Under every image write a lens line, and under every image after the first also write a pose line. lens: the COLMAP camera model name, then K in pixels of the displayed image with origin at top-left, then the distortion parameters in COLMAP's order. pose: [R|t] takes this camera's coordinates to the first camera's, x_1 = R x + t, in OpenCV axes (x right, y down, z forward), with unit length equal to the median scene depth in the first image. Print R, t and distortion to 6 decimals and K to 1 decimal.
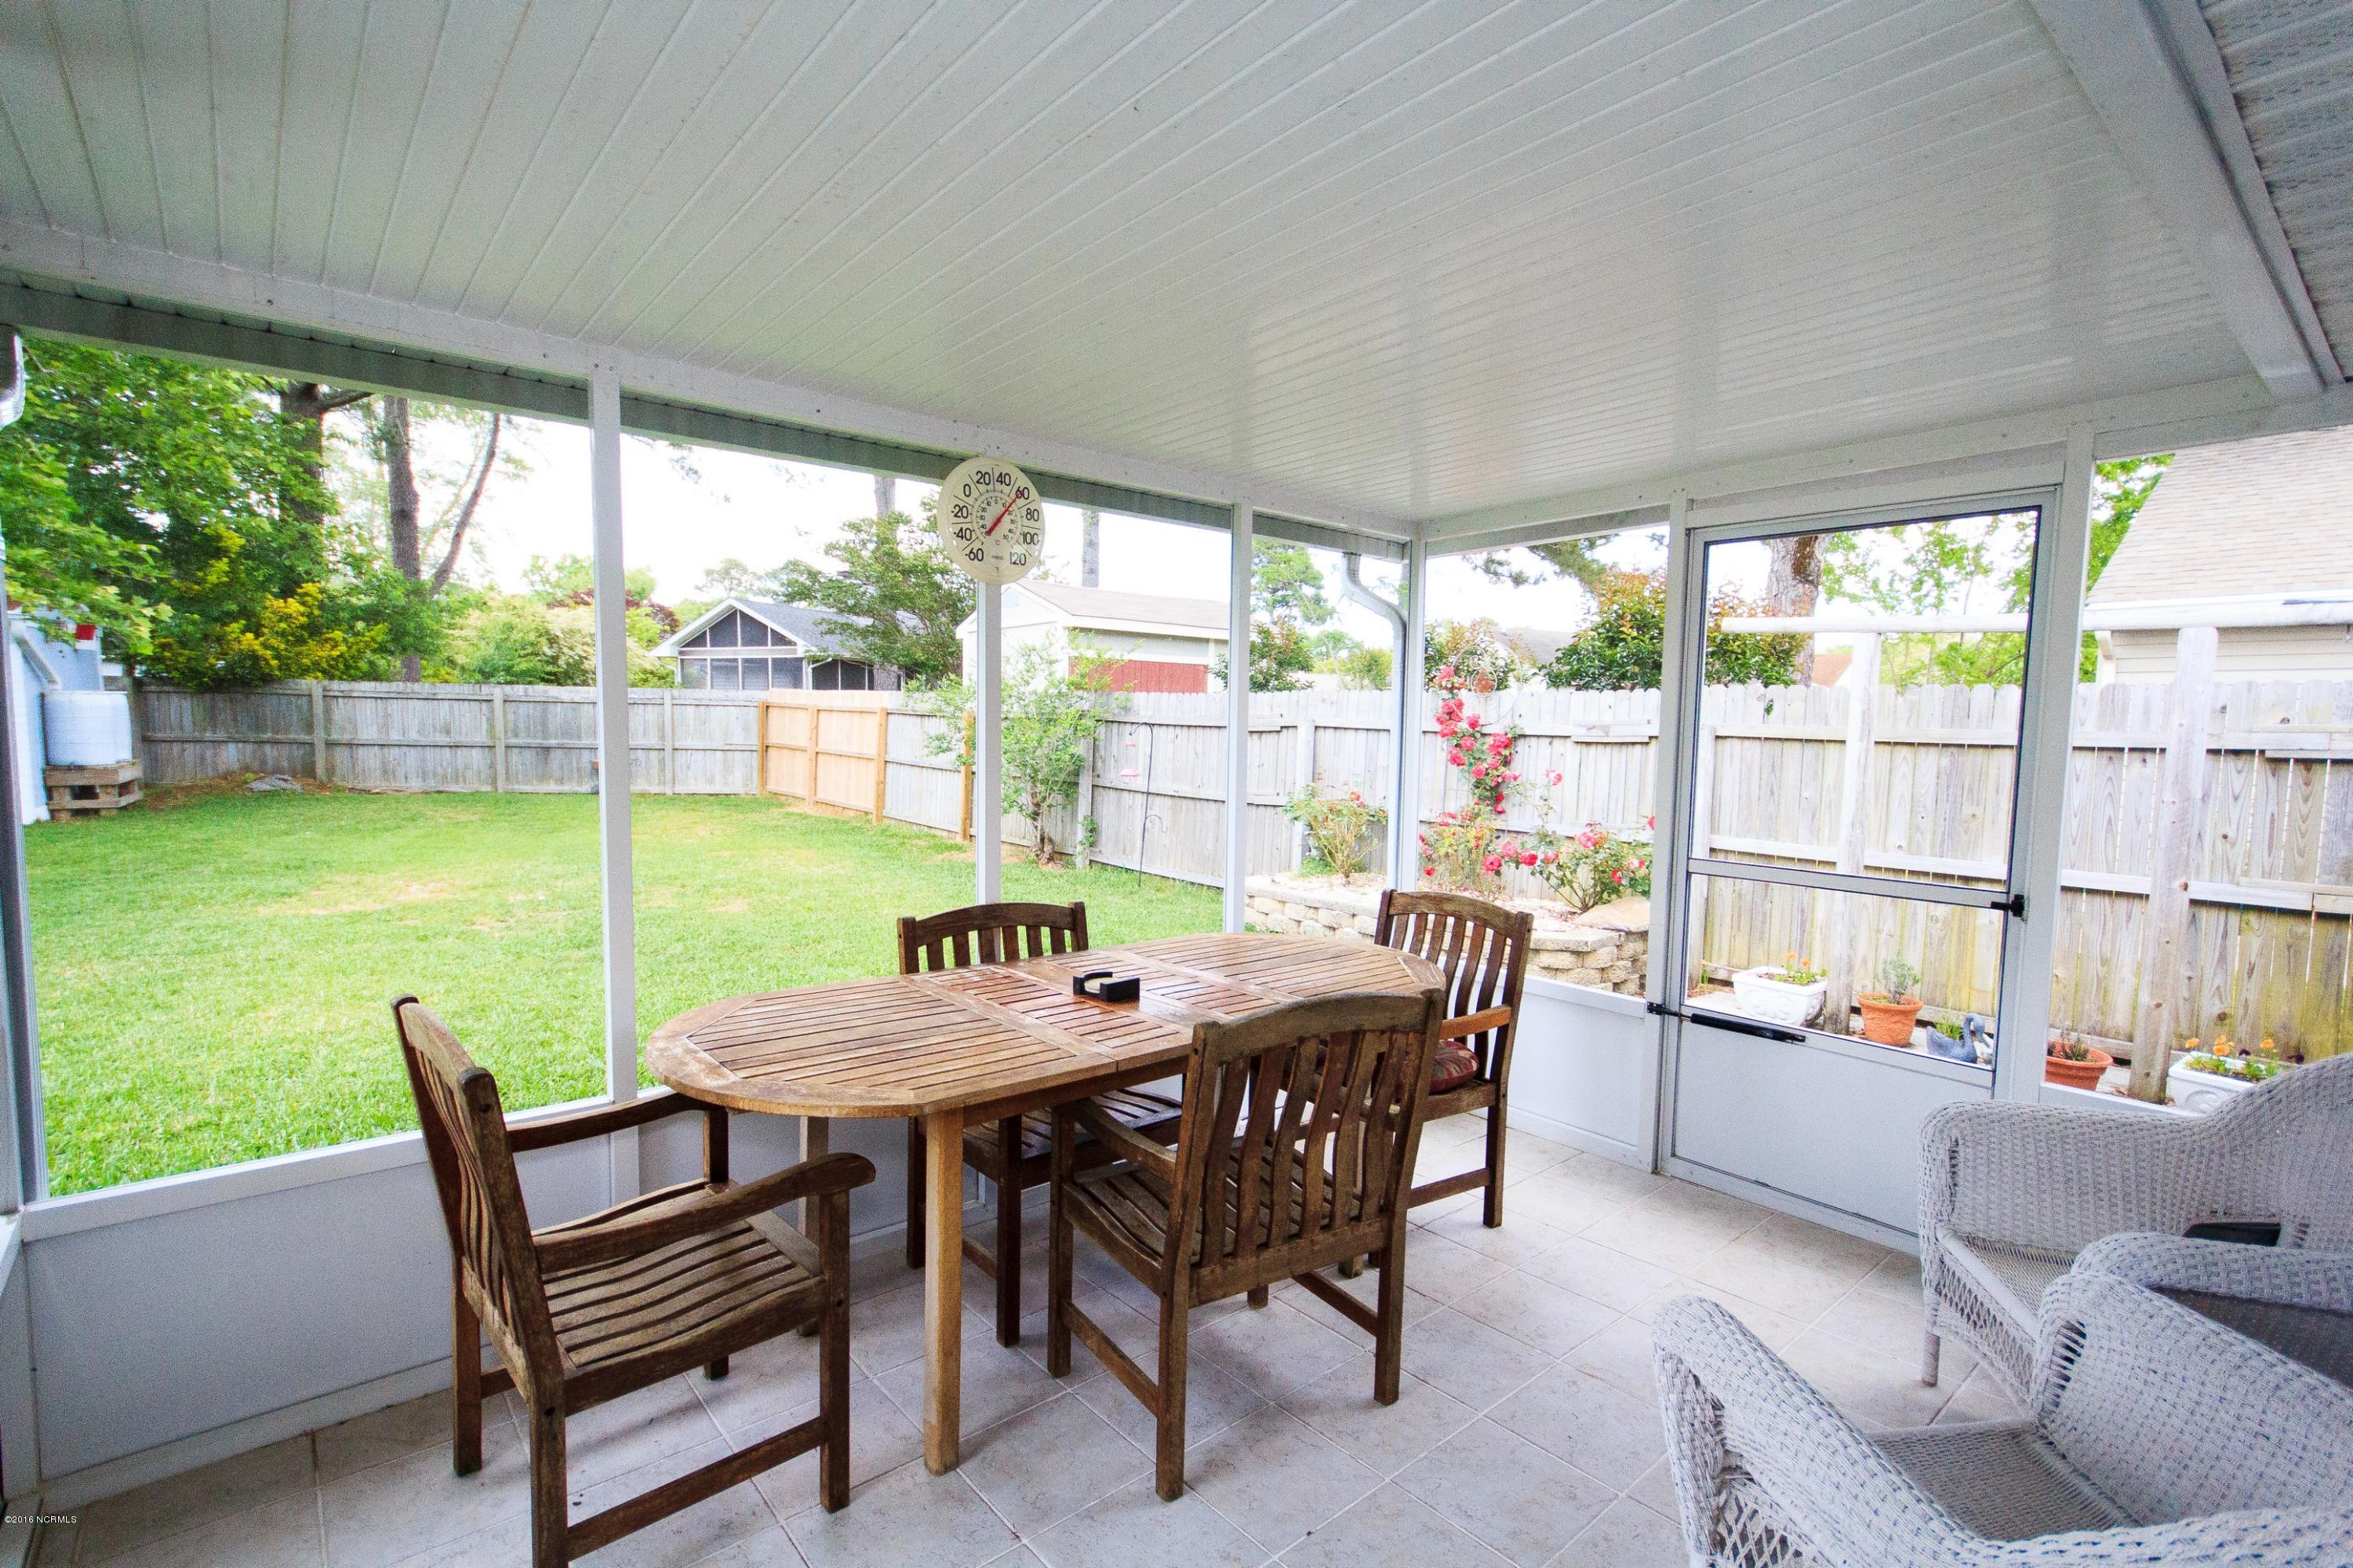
lens RADIAL K [[1085.2, 0, 1186.6], [0, 1085.2, 801.0], [0, 0, 1]] dist [0.012860, -0.000205]
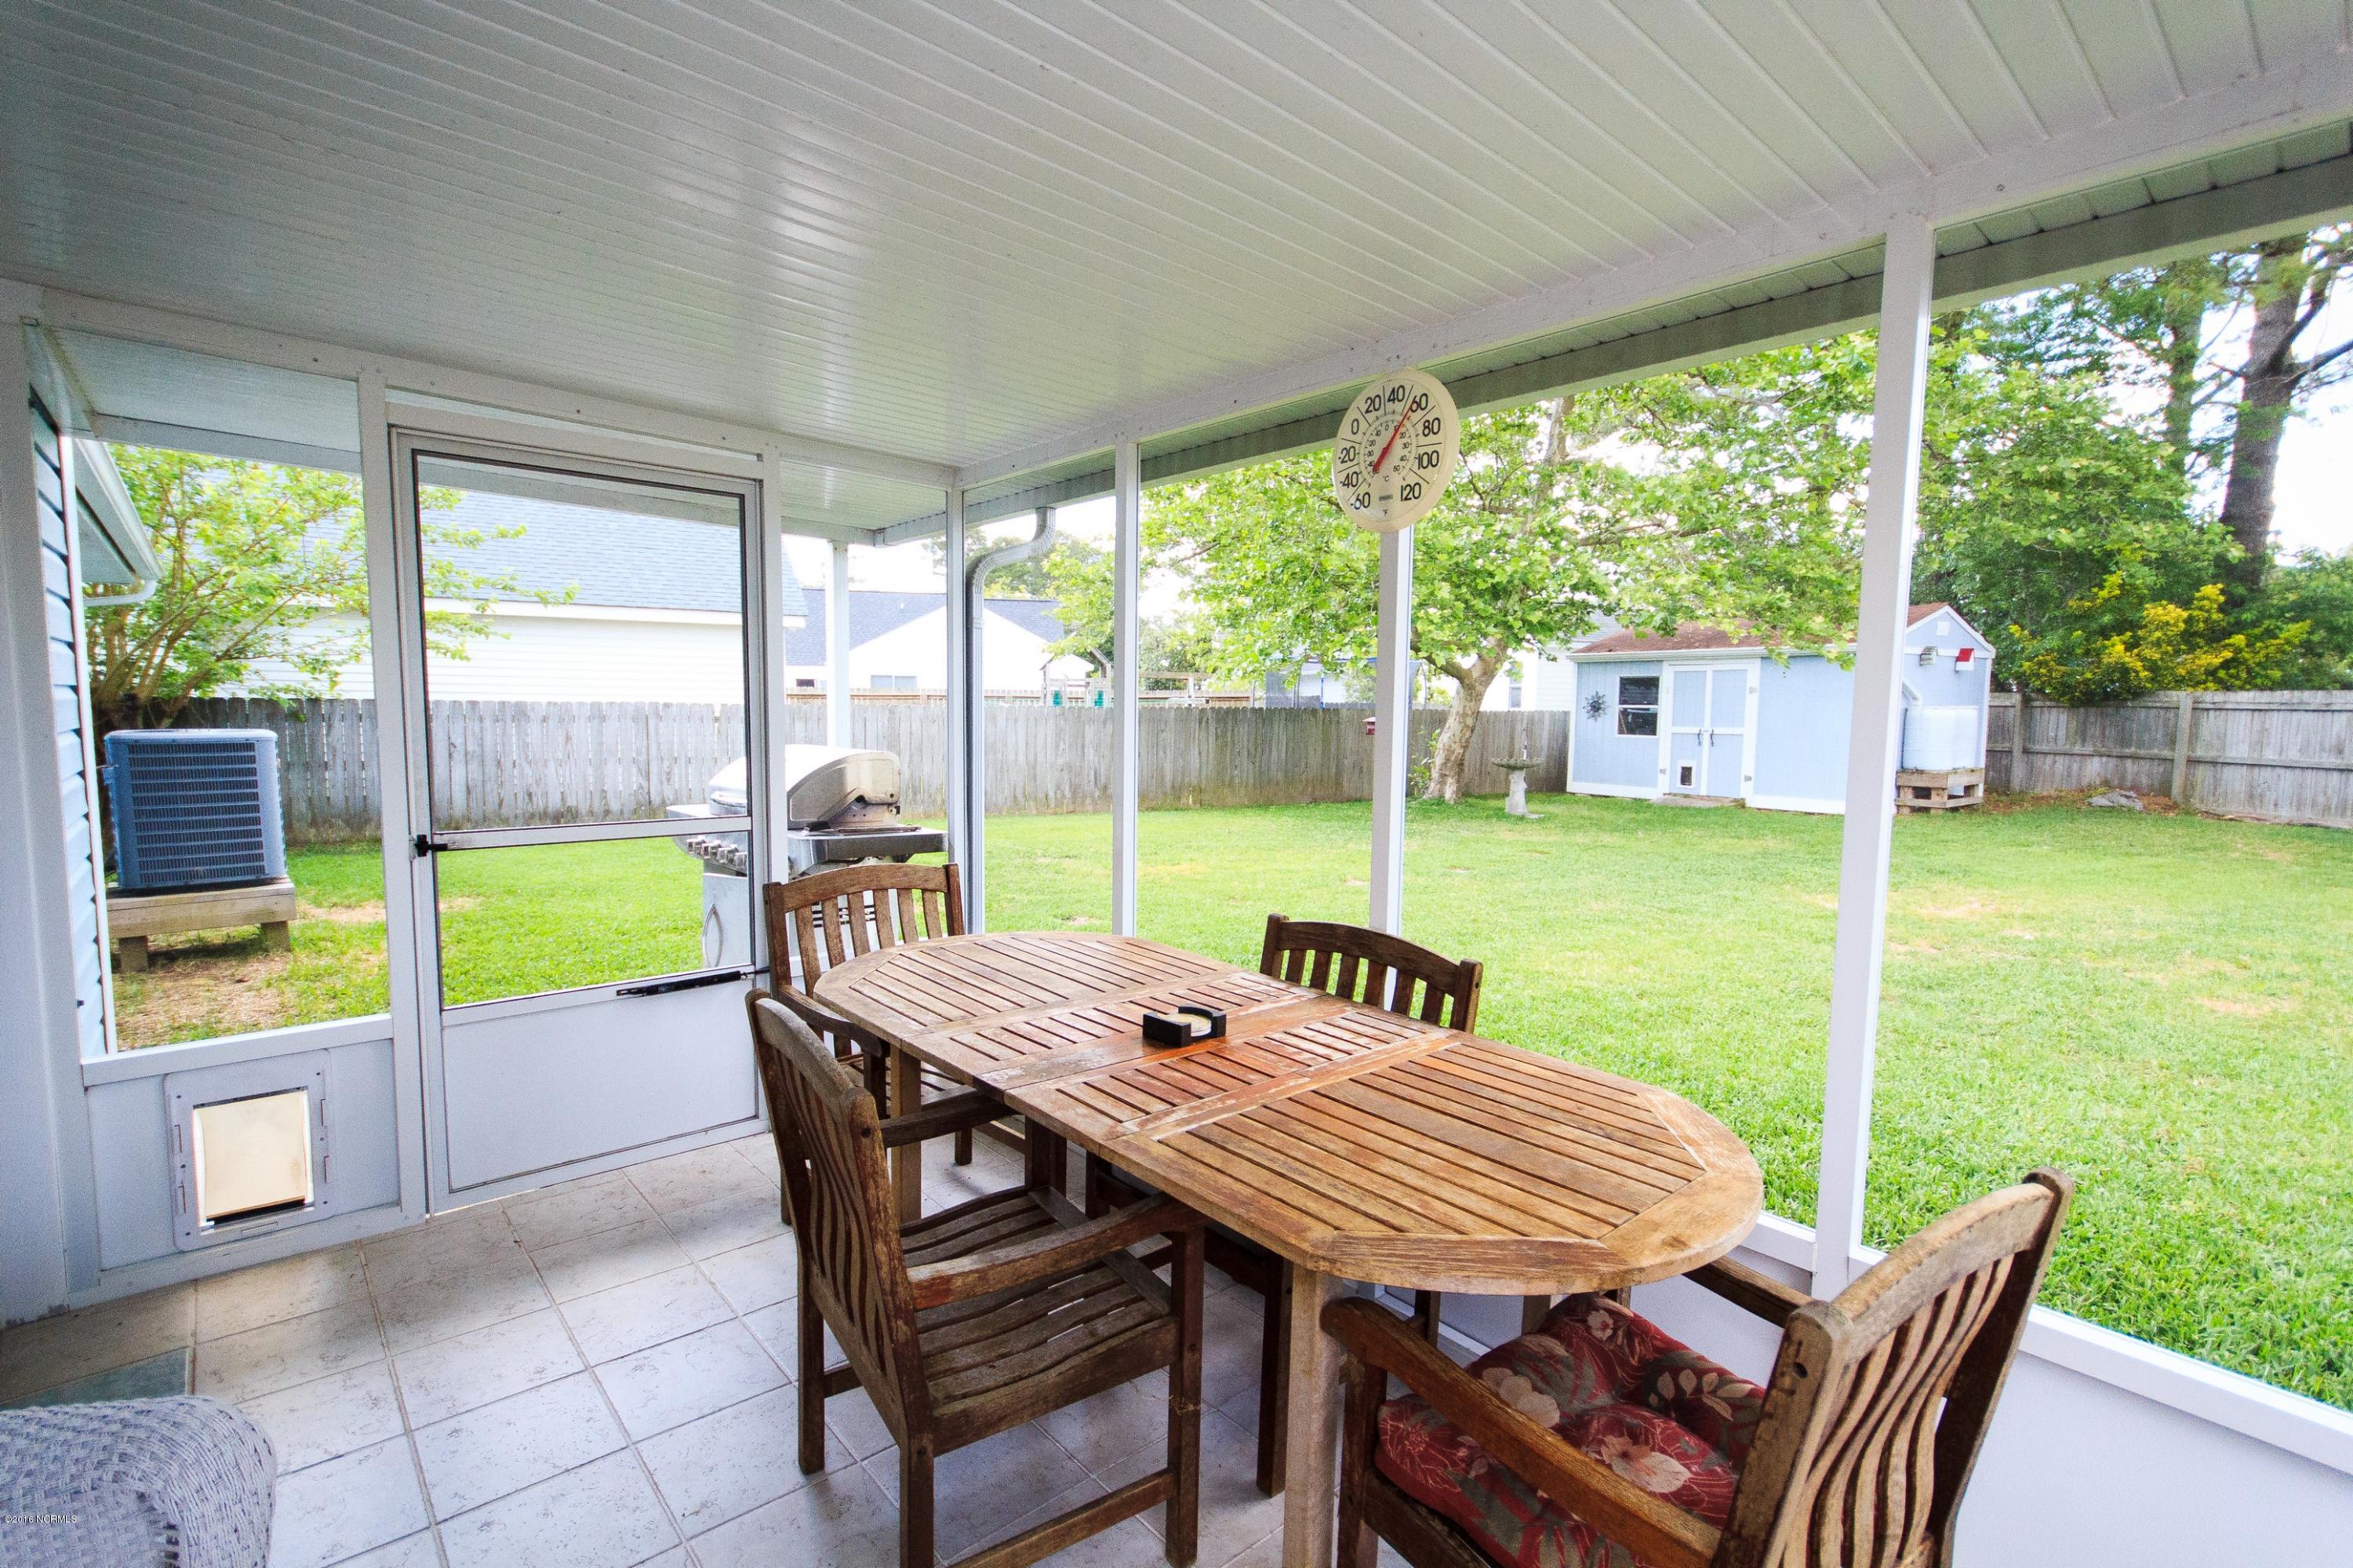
lens RADIAL K [[1085.2, 0, 1181.9], [0, 1085.2, 806.6], [0, 0, 1]] dist [0.012860, -0.000205]
pose [[0.025245, 0.079776, -0.996493, 0.106938], [-0.092166, 0.992751, 0.077142, -0.007987], [0.995424, 0.089895, 0.032415, 0.142962]]
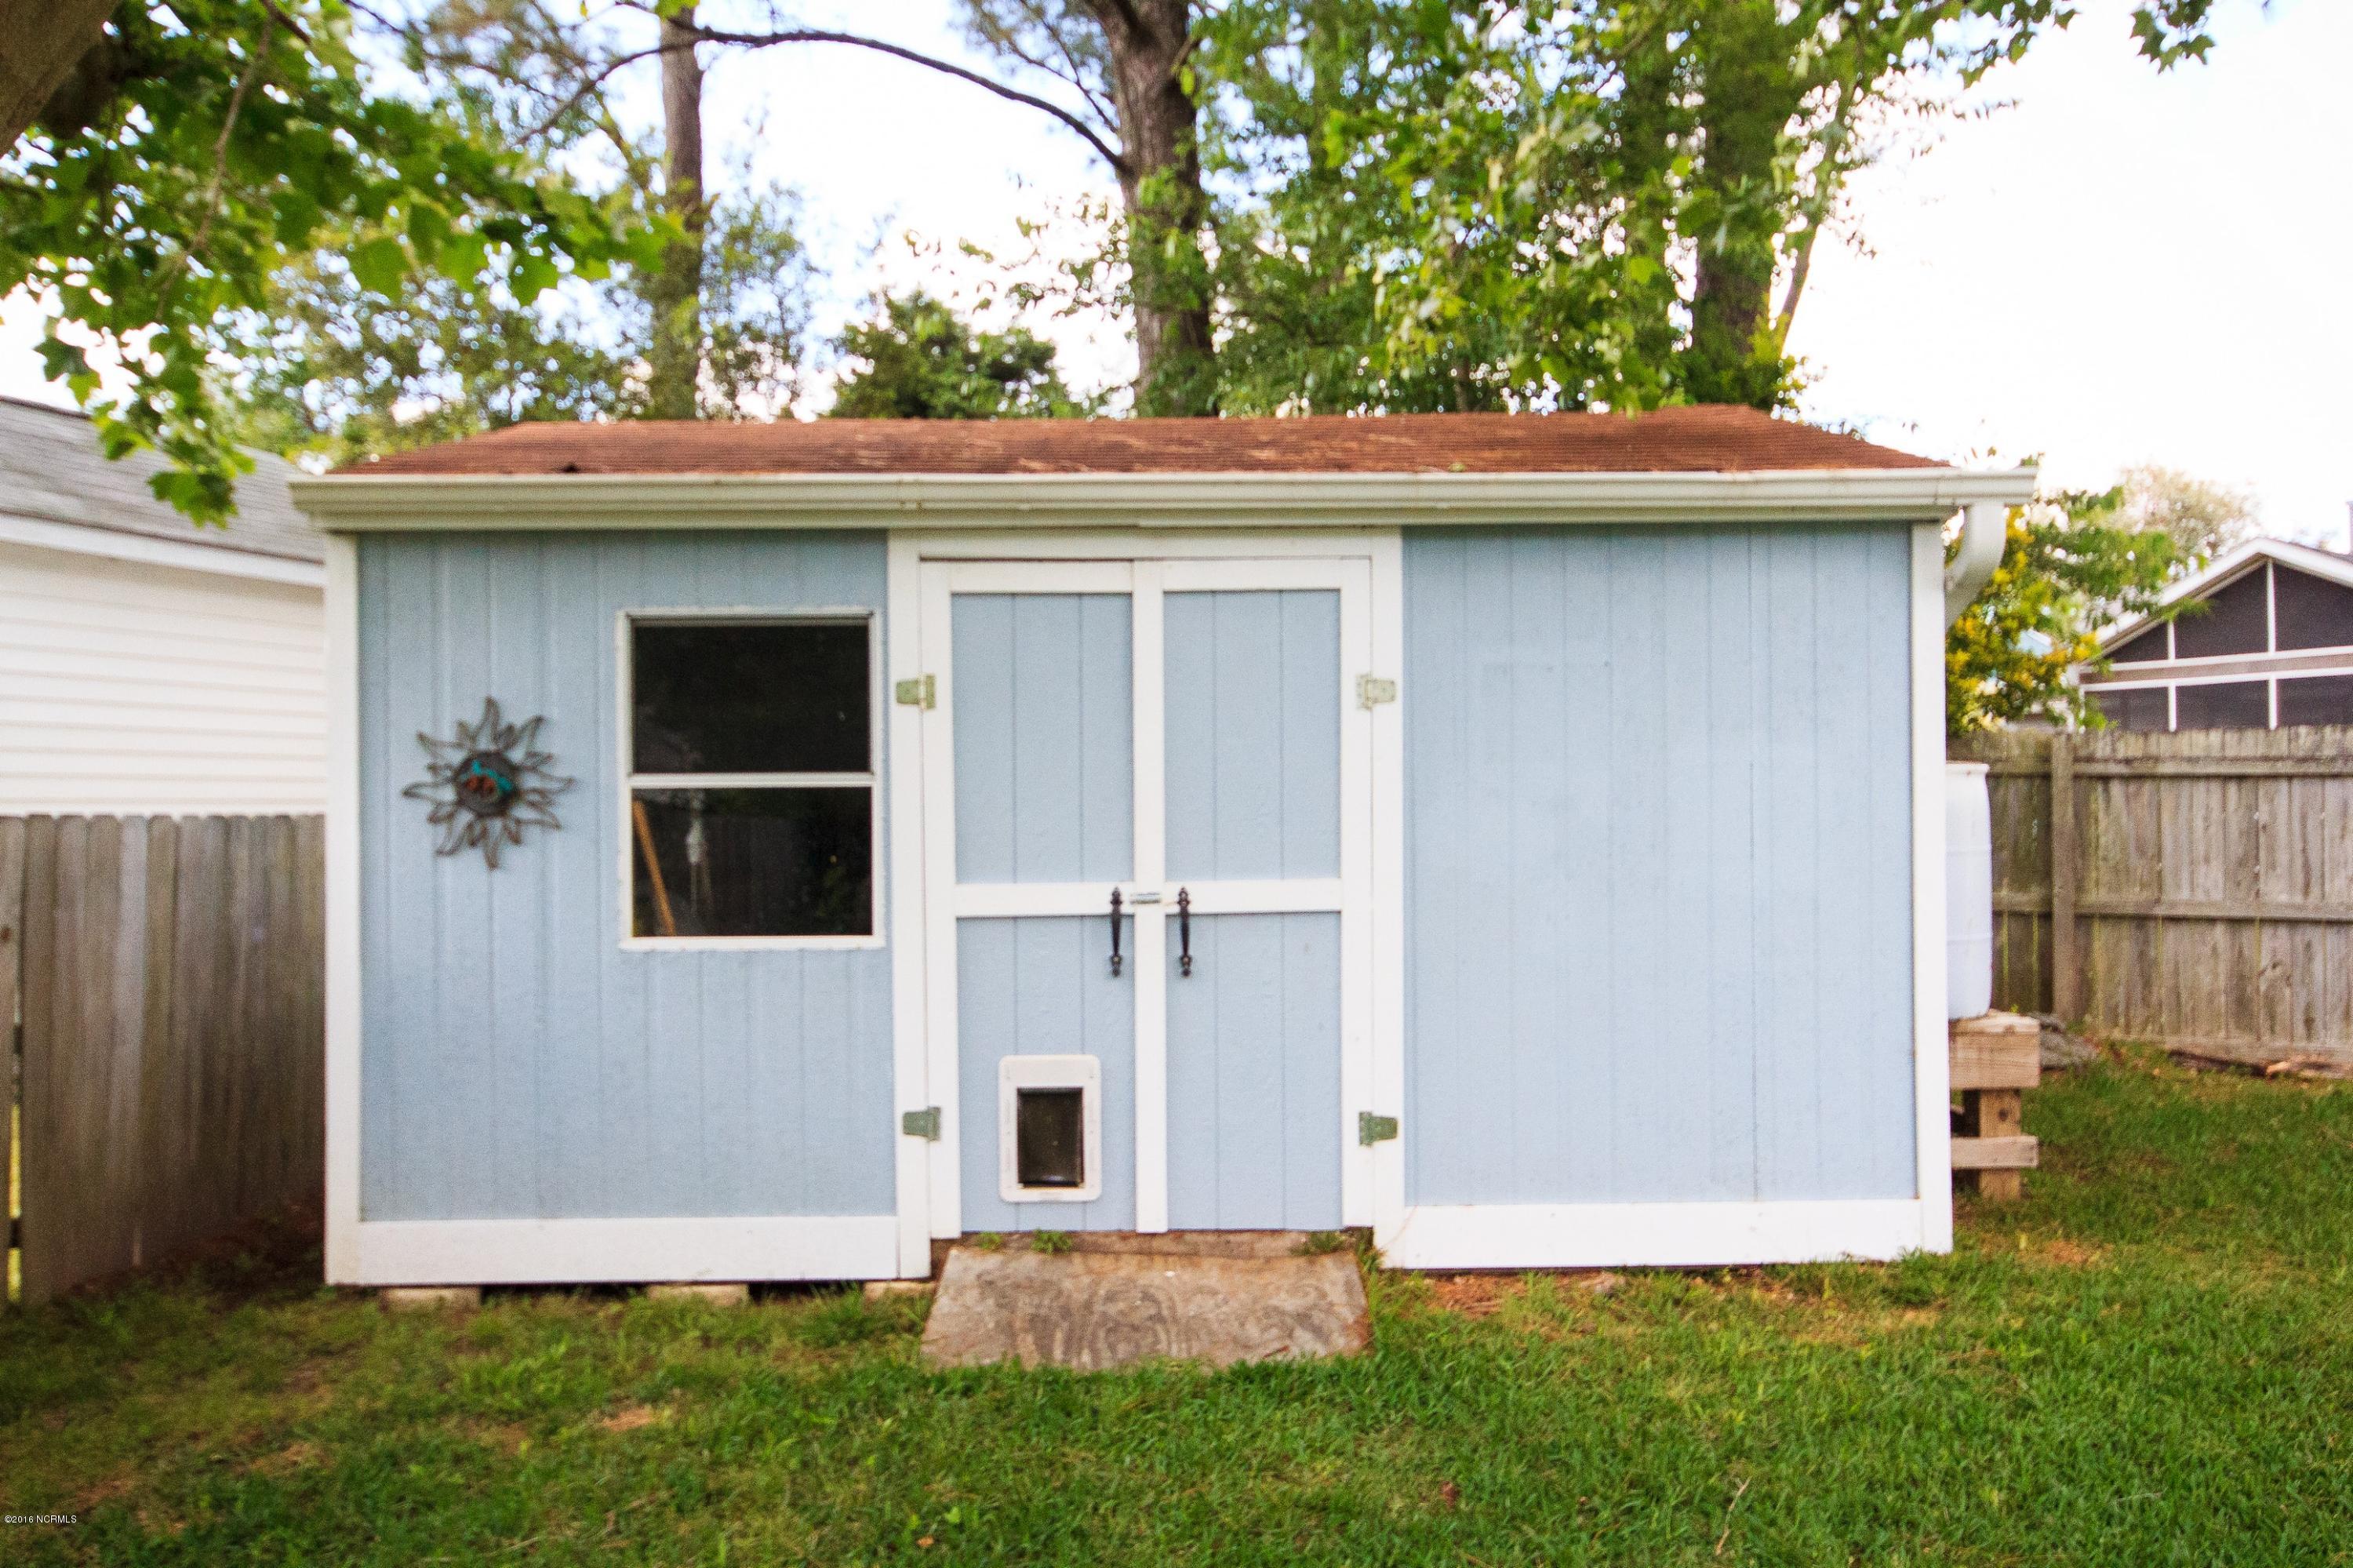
lens RADIAL K [[1776.6, 0, 1176.4], [0, 1776.6, 789.5], [0, 0, 1]] dist [-0.000909, -0.000633]
pose [[0.849471, -0.028358, -0.526872, -0.745803], [-0.022269, 0.995738, -0.089498, -0.036740], [0.527165, 0.087759, 0.845219, 0.390702]]
